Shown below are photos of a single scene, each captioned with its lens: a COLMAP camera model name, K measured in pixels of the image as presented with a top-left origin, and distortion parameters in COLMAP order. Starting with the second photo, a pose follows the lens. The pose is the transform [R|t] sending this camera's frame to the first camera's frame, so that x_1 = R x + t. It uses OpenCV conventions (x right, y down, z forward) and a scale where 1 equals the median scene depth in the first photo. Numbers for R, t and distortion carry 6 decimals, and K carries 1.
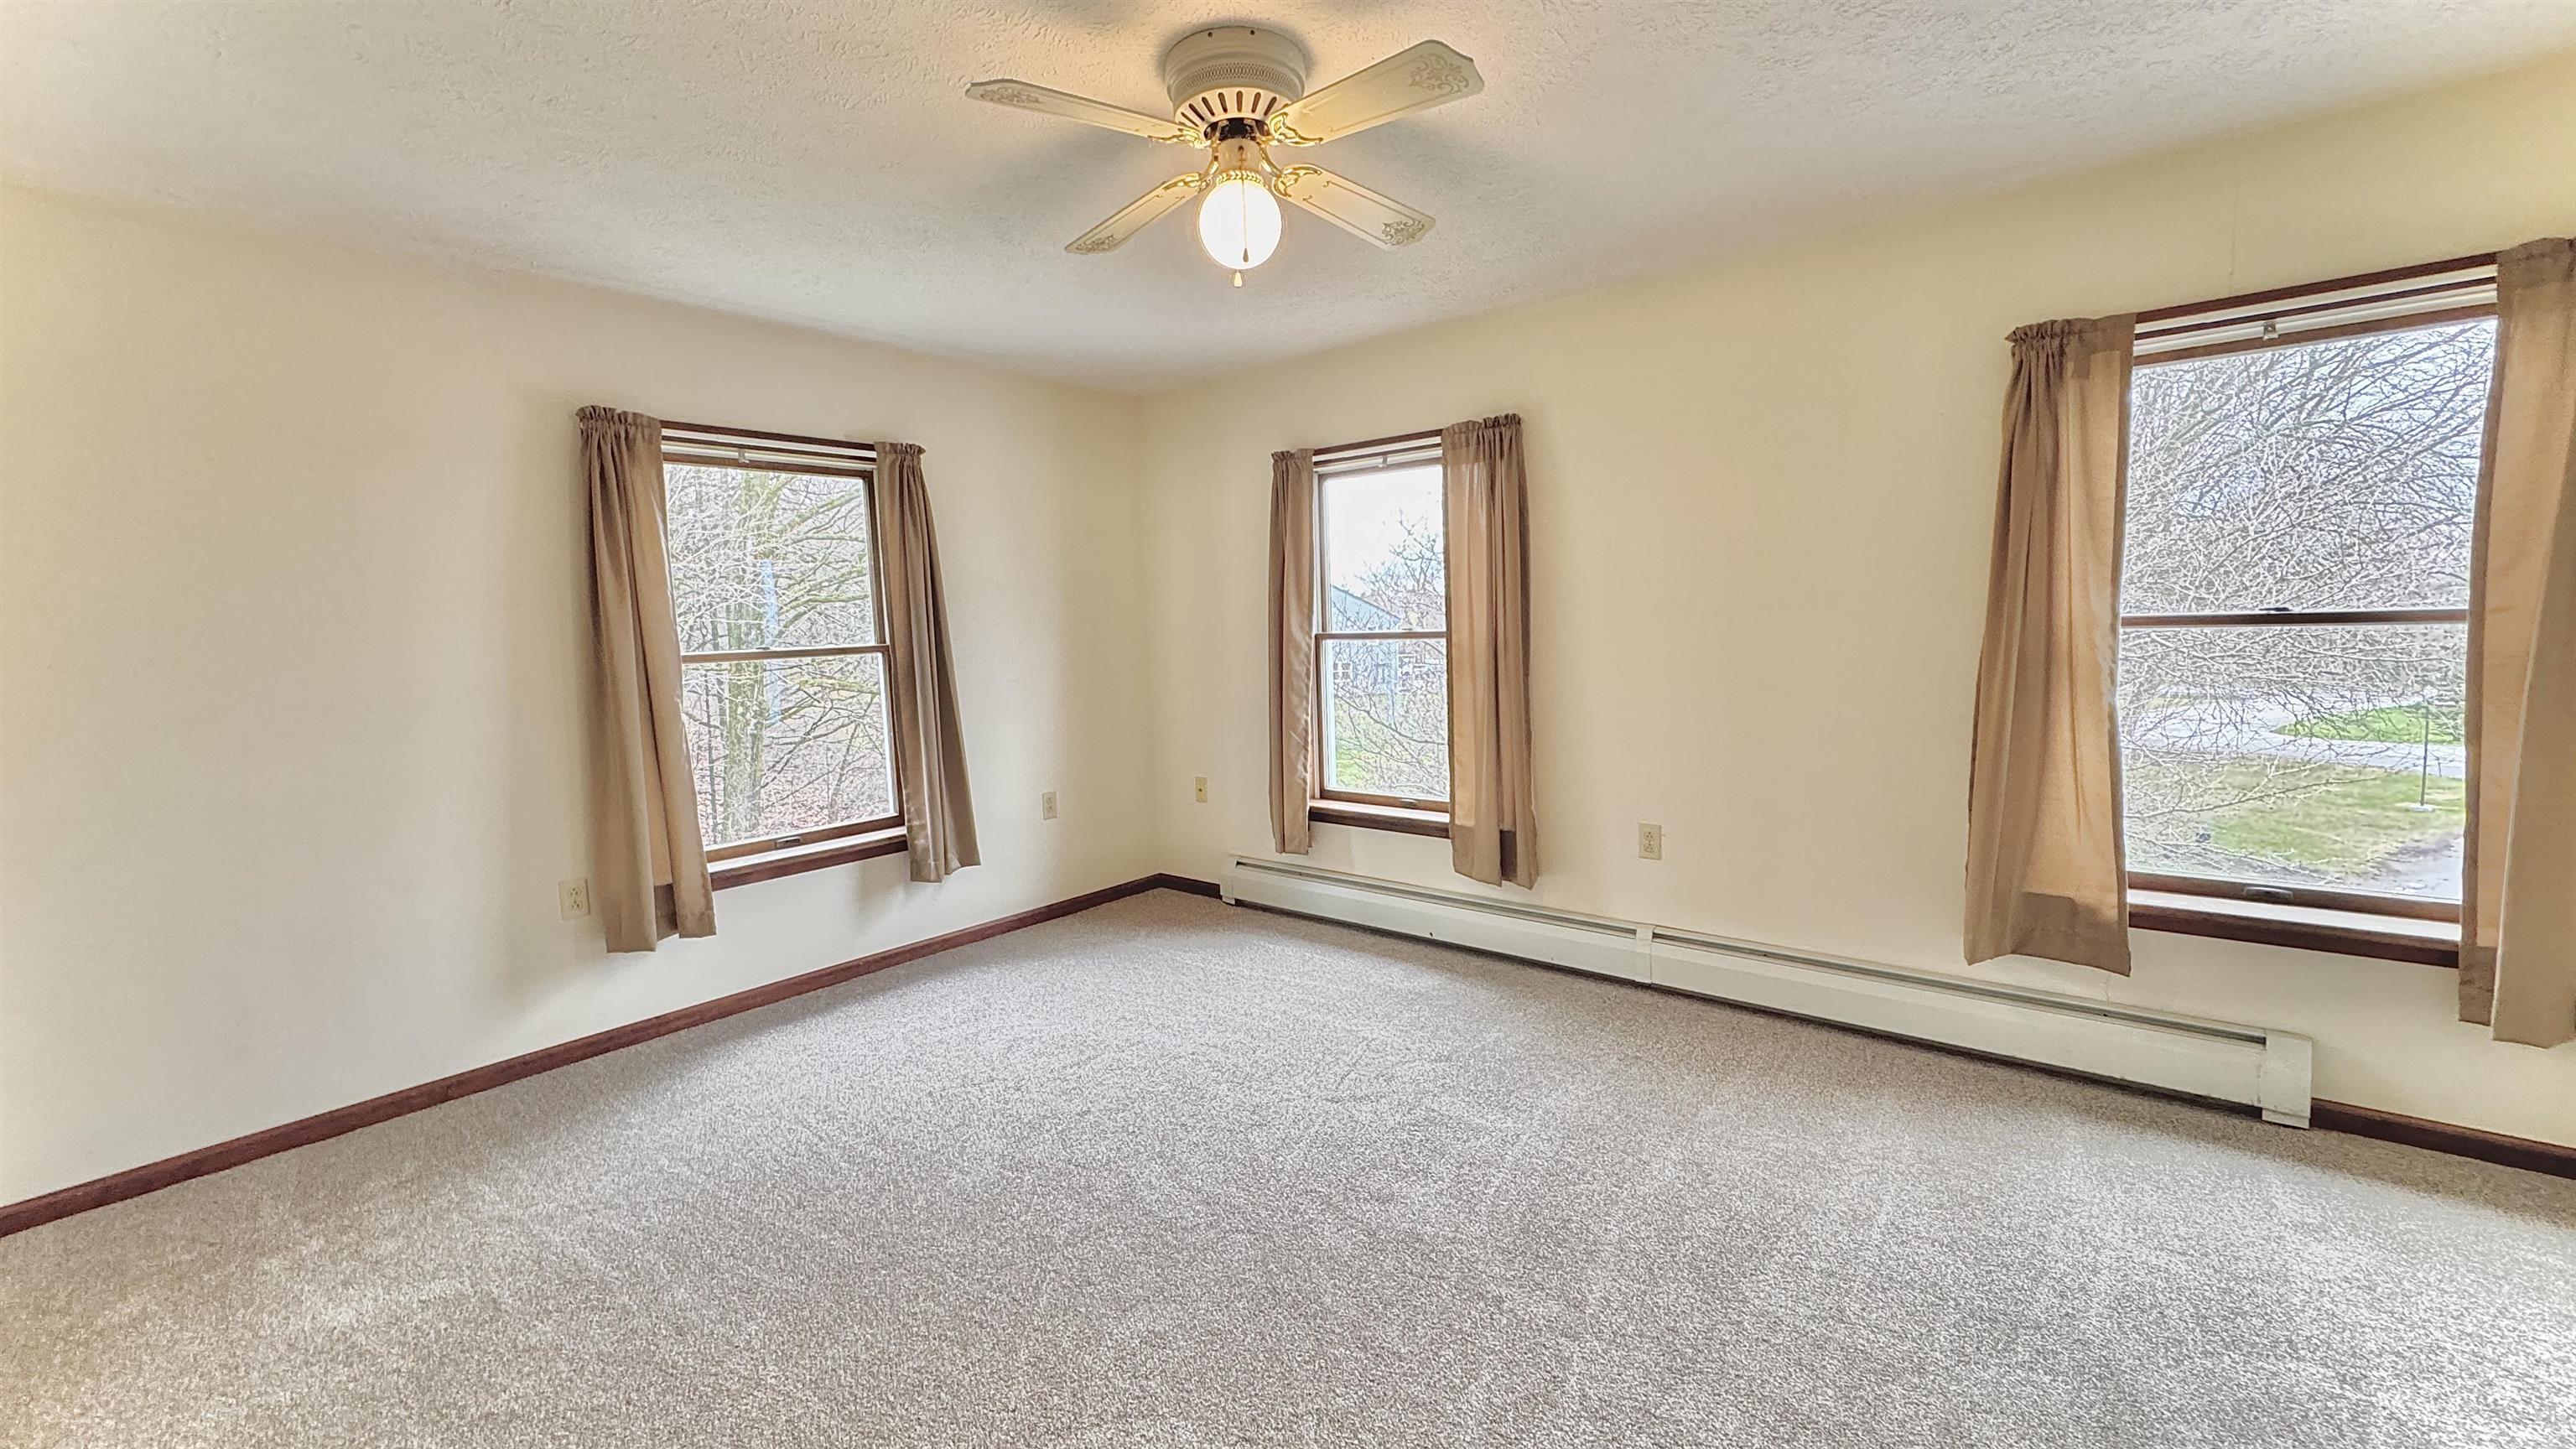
lens RADIAL K [[1020.0, 0, 1293.1], [0, 1020.0, 709.5], [0, 0, 1]] dist [0.000998, 0.000152]
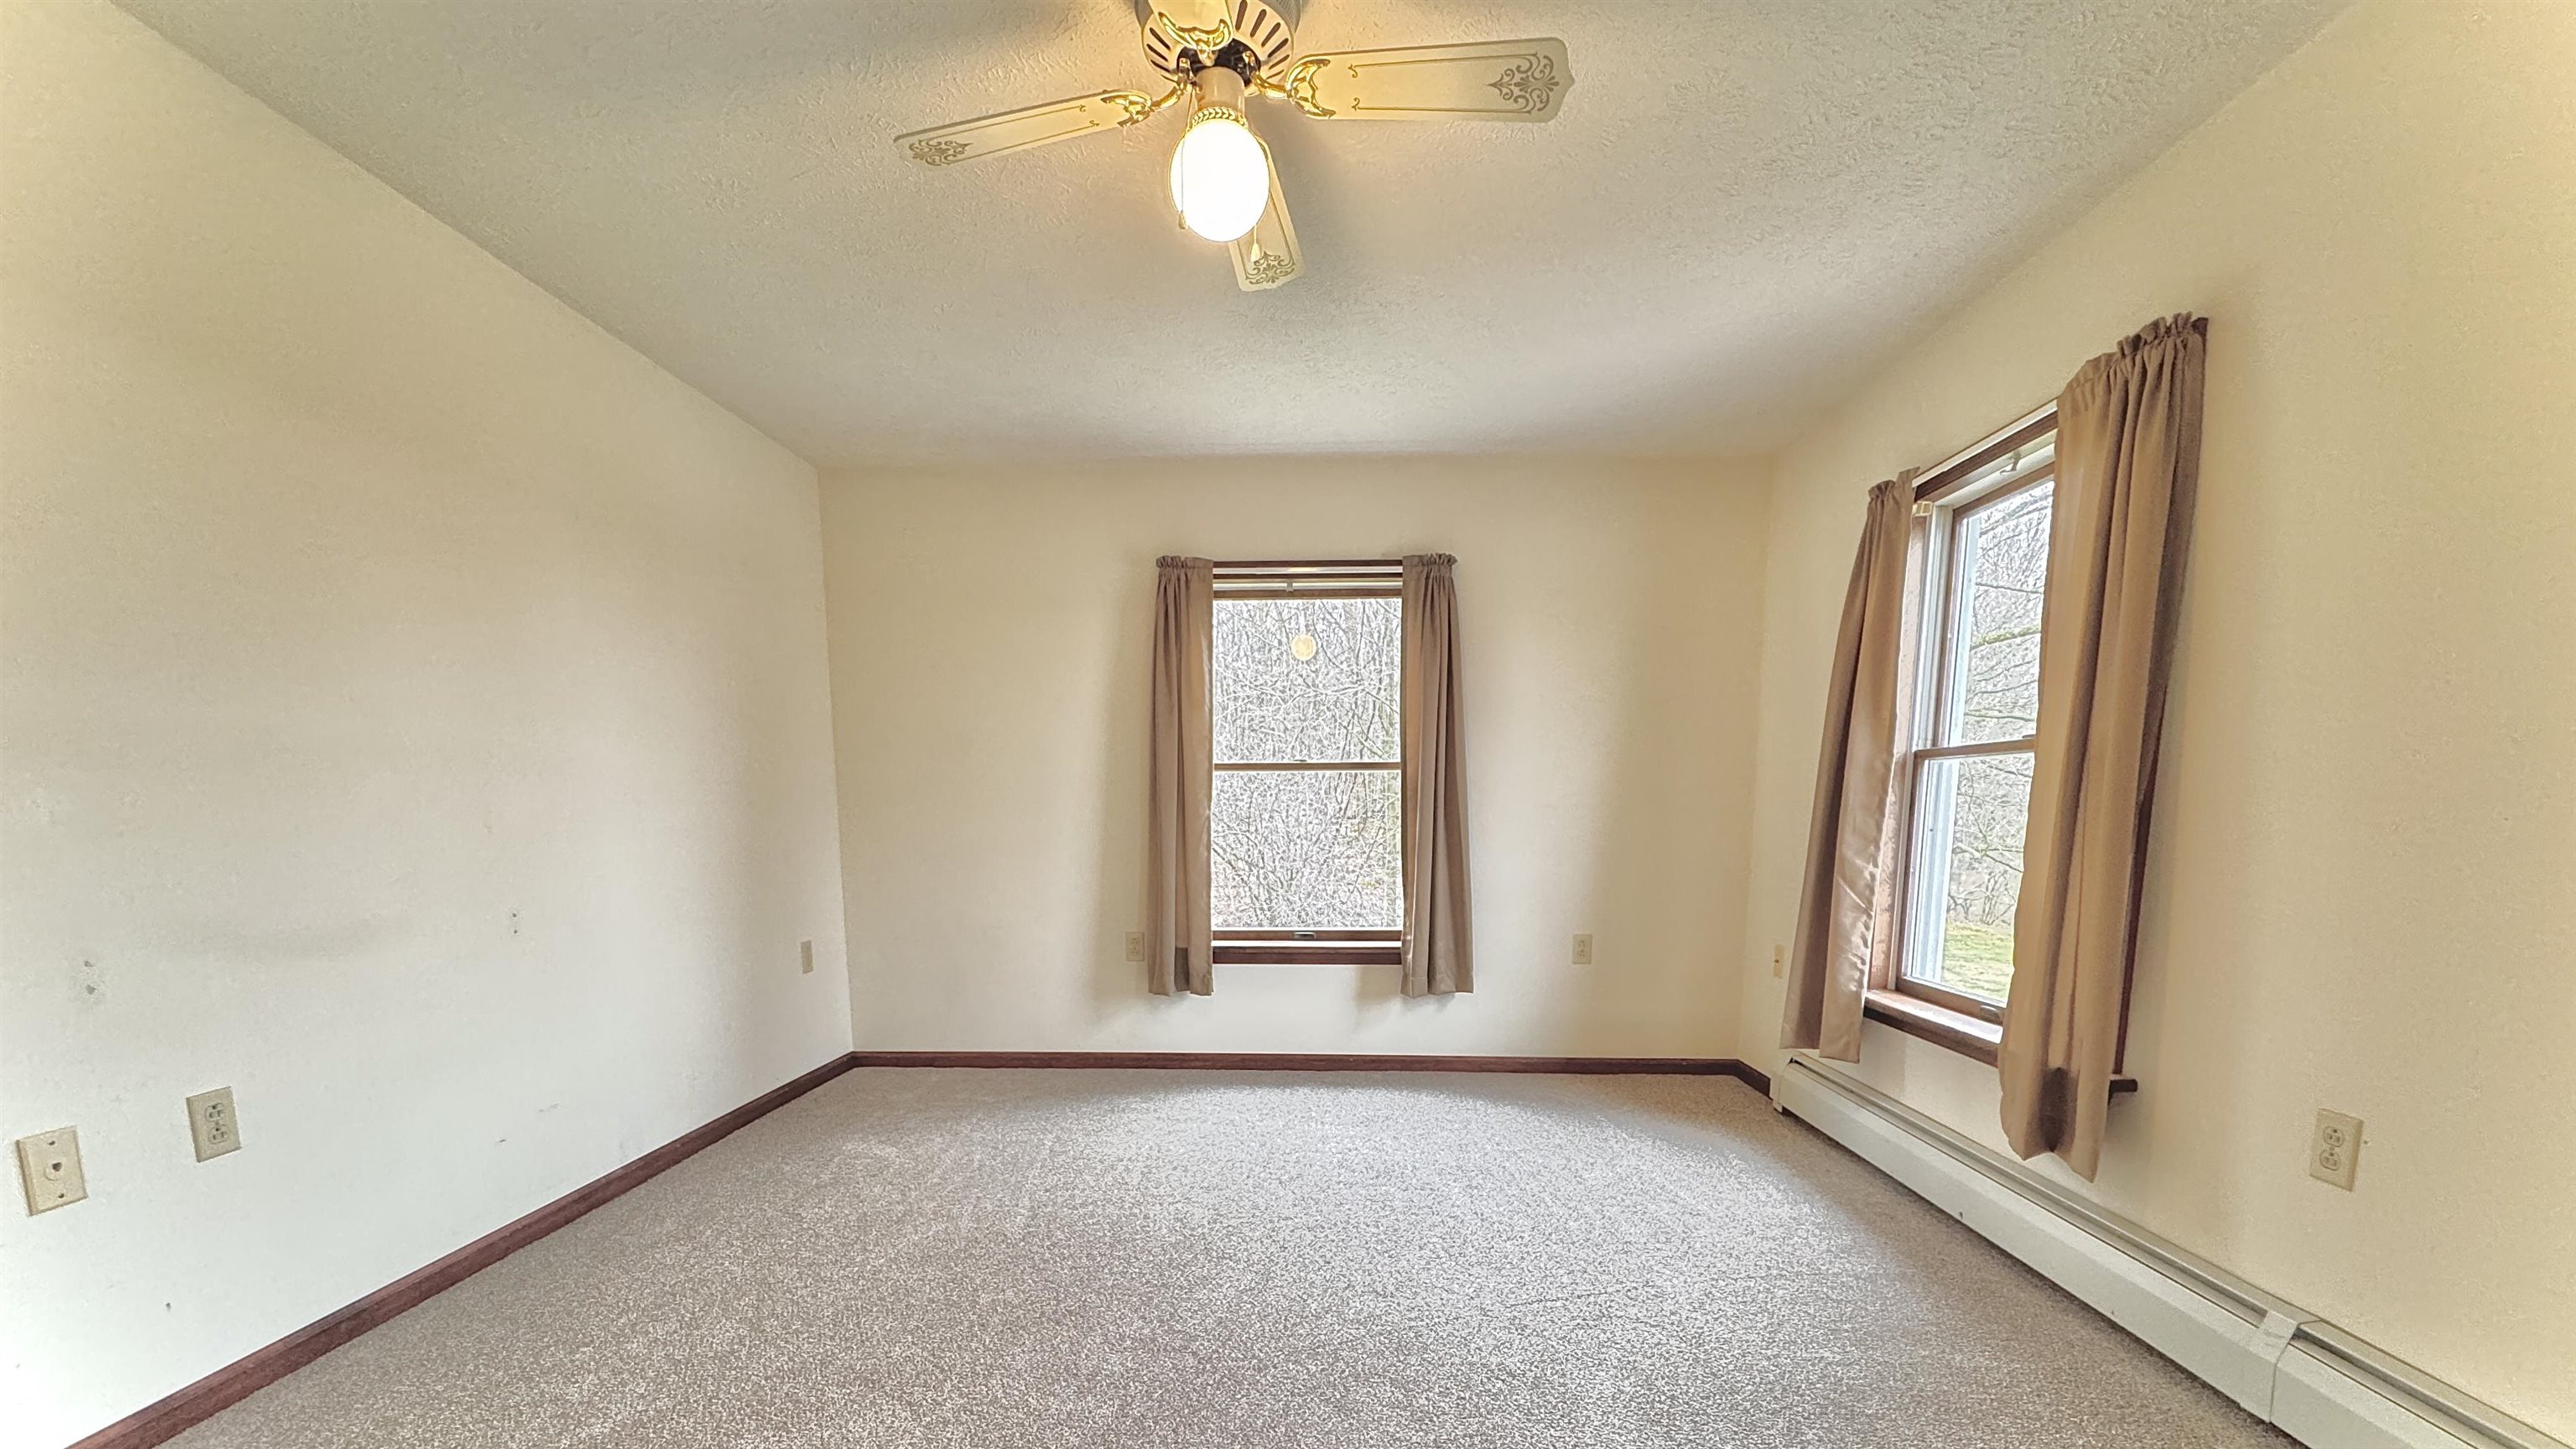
lens RADIAL K [[1043.5, 0, 1288.0], [0, 1043.5, 962.1], [0, 0, 1]] dist [0.000527, 0.000032]
pose [[0.605027, 0.145533, -0.782791, 0.377516], [-0.086486, 0.989348, 0.117089, 0.023388], [0.791494, -0.003142, 0.611169, 0.268079]]
